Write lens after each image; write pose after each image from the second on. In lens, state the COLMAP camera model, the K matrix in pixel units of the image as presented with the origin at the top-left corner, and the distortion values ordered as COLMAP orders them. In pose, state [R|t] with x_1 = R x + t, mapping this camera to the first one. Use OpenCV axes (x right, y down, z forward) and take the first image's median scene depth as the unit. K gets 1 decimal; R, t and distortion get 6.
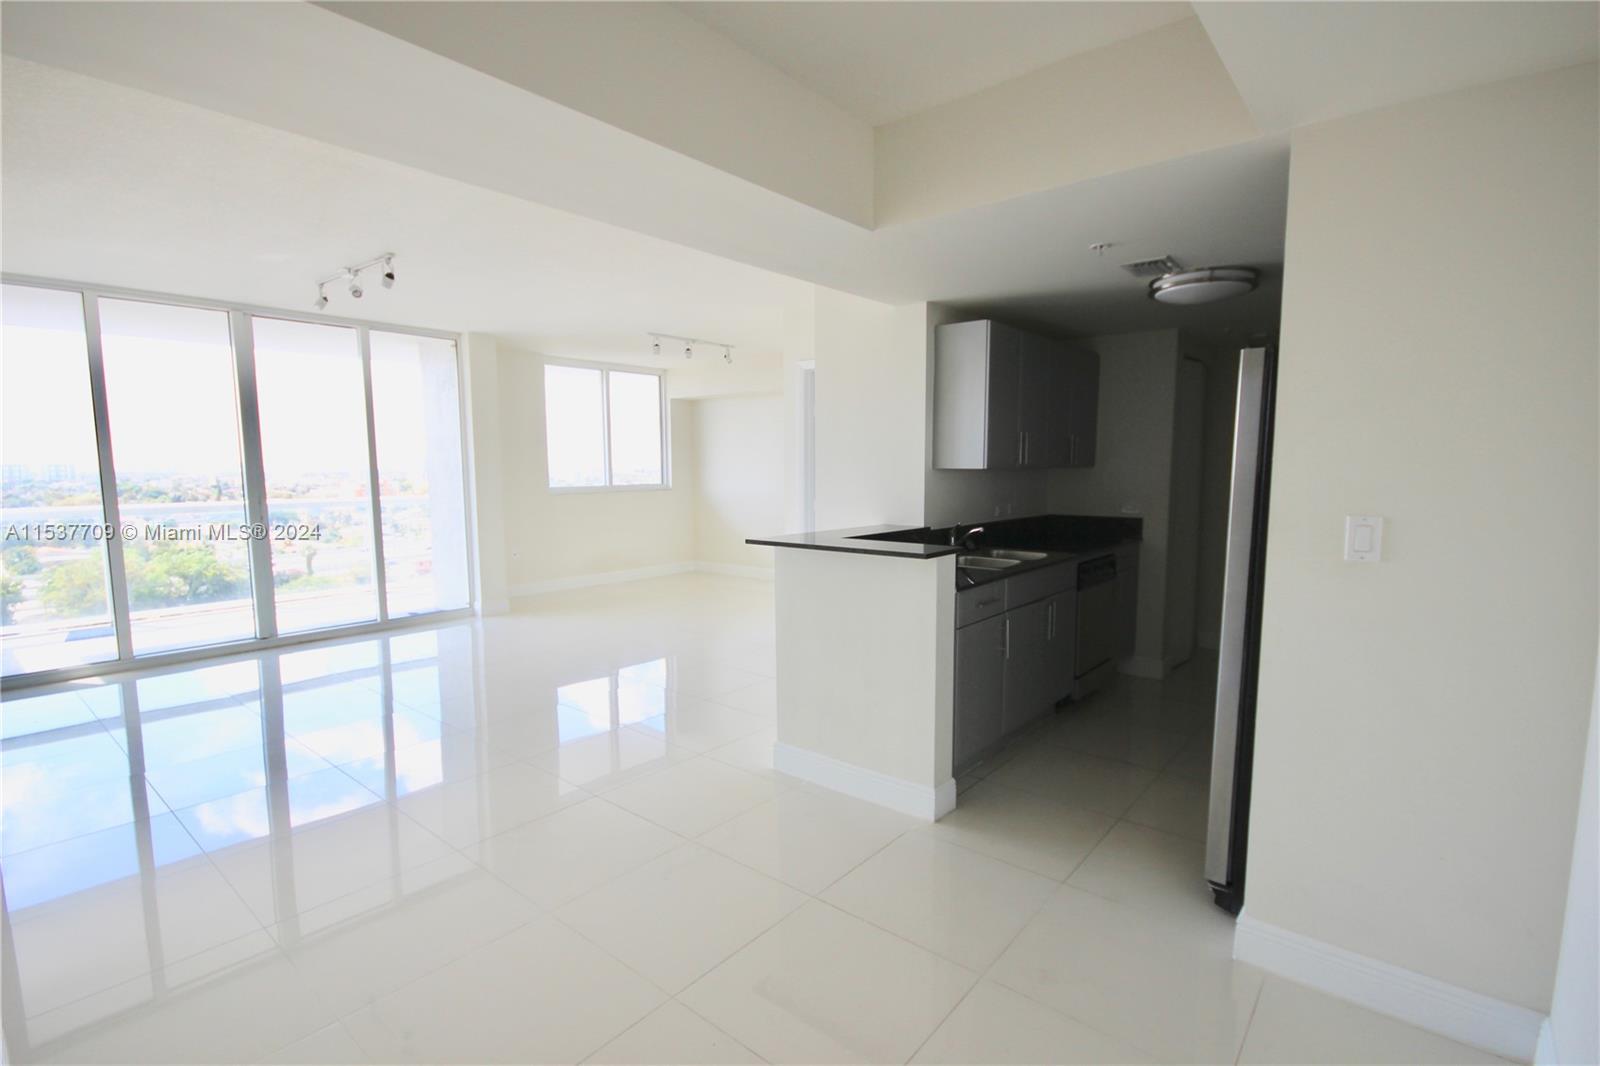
lens RADIAL K [[743.2, 0, 801.9], [0, 743.2, 544.0], [0, 0, 1]] dist [0.000336, -0.000311]
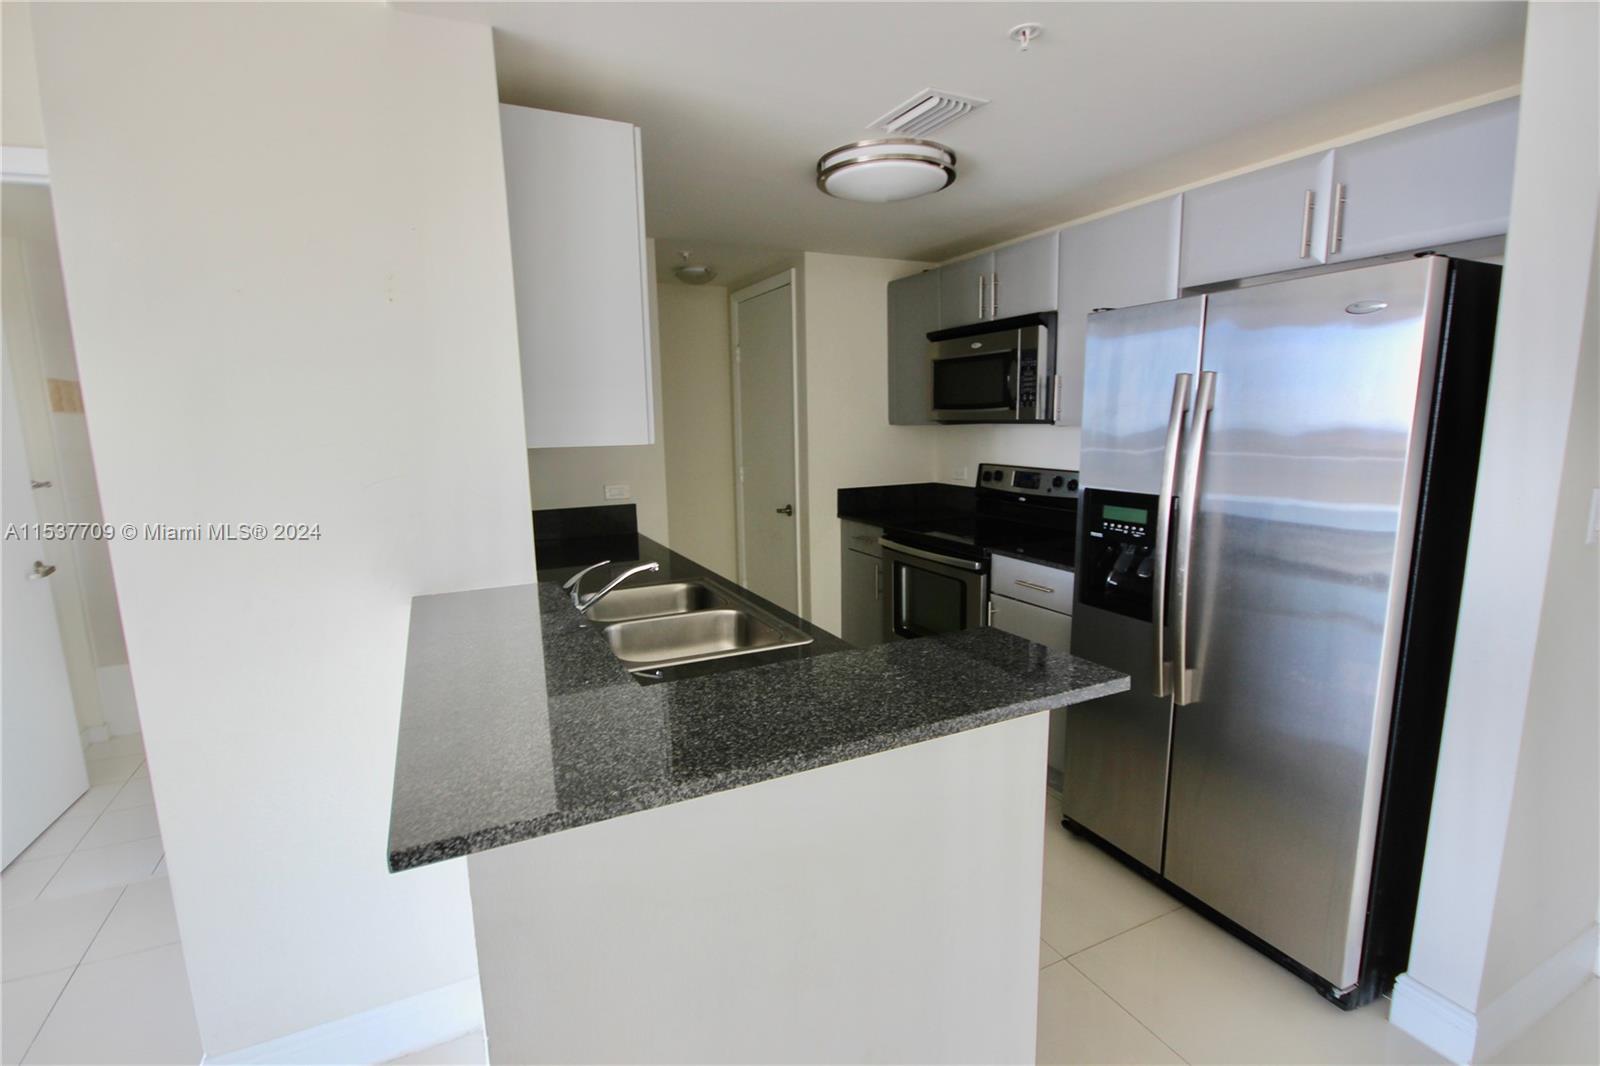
lens RADIAL K [[743.2, 0, 801.9], [0, 743.2, 544.0], [0, 0, 1]] dist [0.000336, -0.000311]
pose [[0.410956, -0.156582, 0.898107, -0.159868], [0.109678, 0.986476, 0.121803, -0.081678], [-0.905033, 0.048447, 0.422572, 0.675614]]
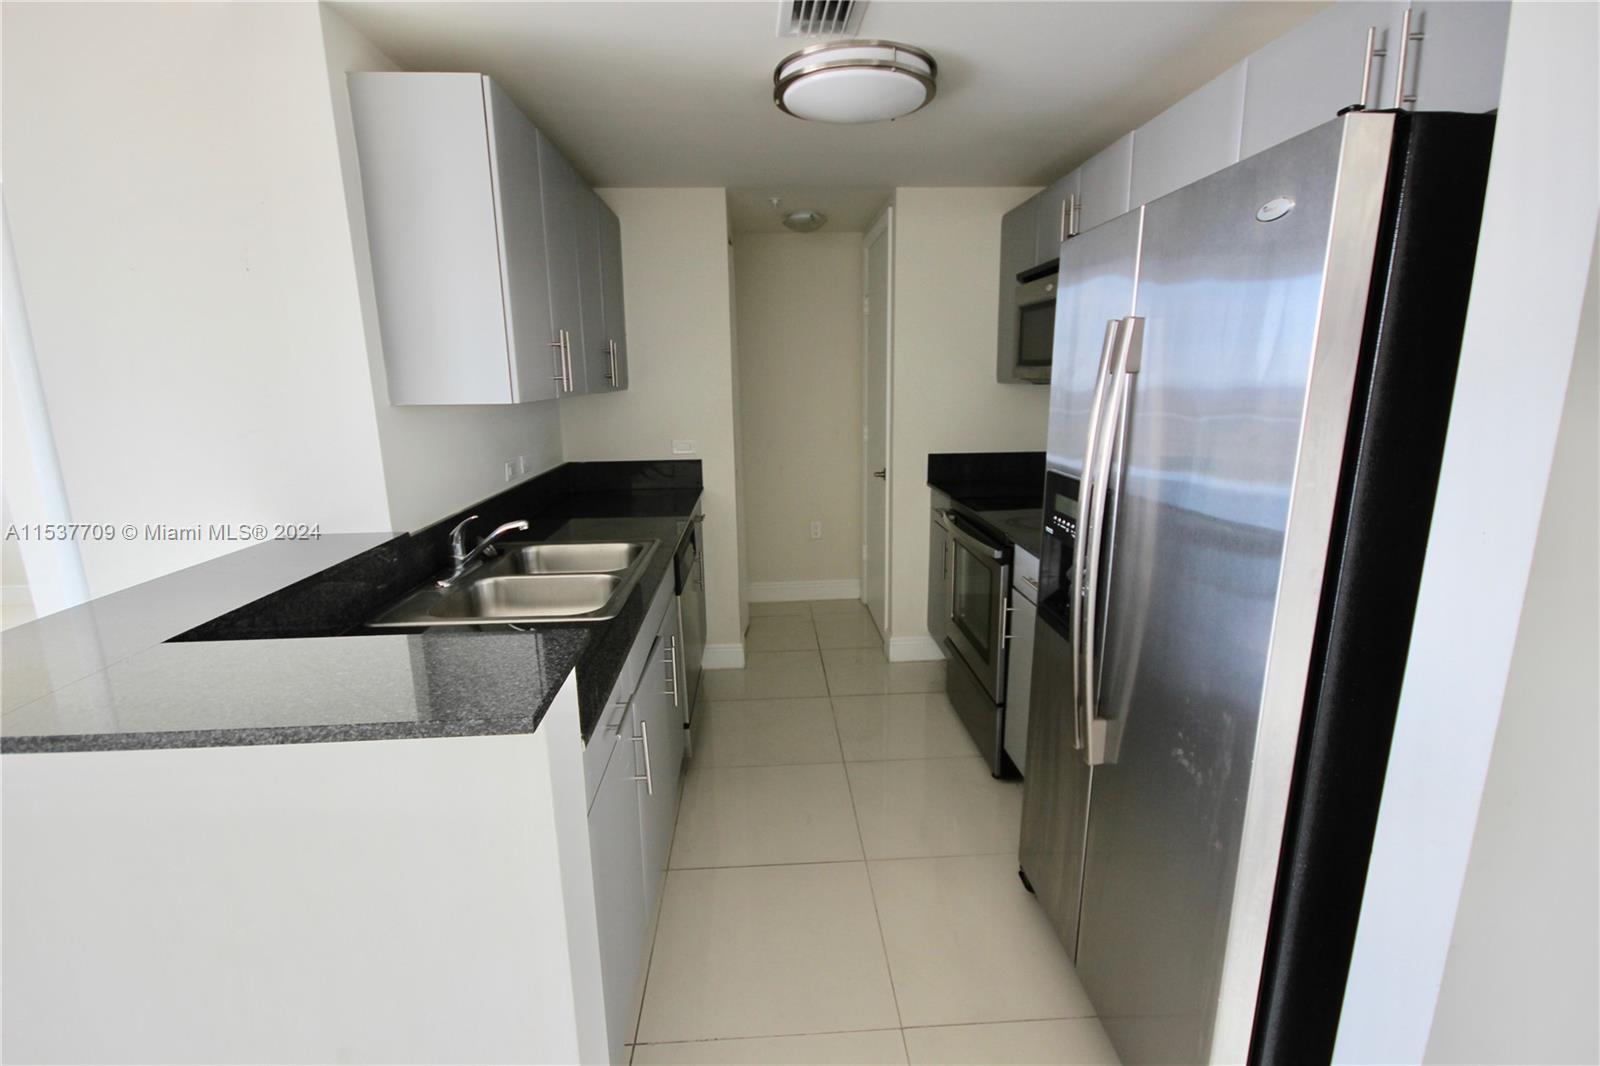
lens RADIAL K [[743.2, 0, 801.9], [0, 743.2, 544.0], [0, 0, 1]] dist [0.000336, -0.000311]
pose [[0.729548, -0.157596, 0.665525, 0.039697], [0.079796, 0.986057, 0.146026, -0.063480], [-0.679259, -0.053427, 0.731951, 0.483690]]
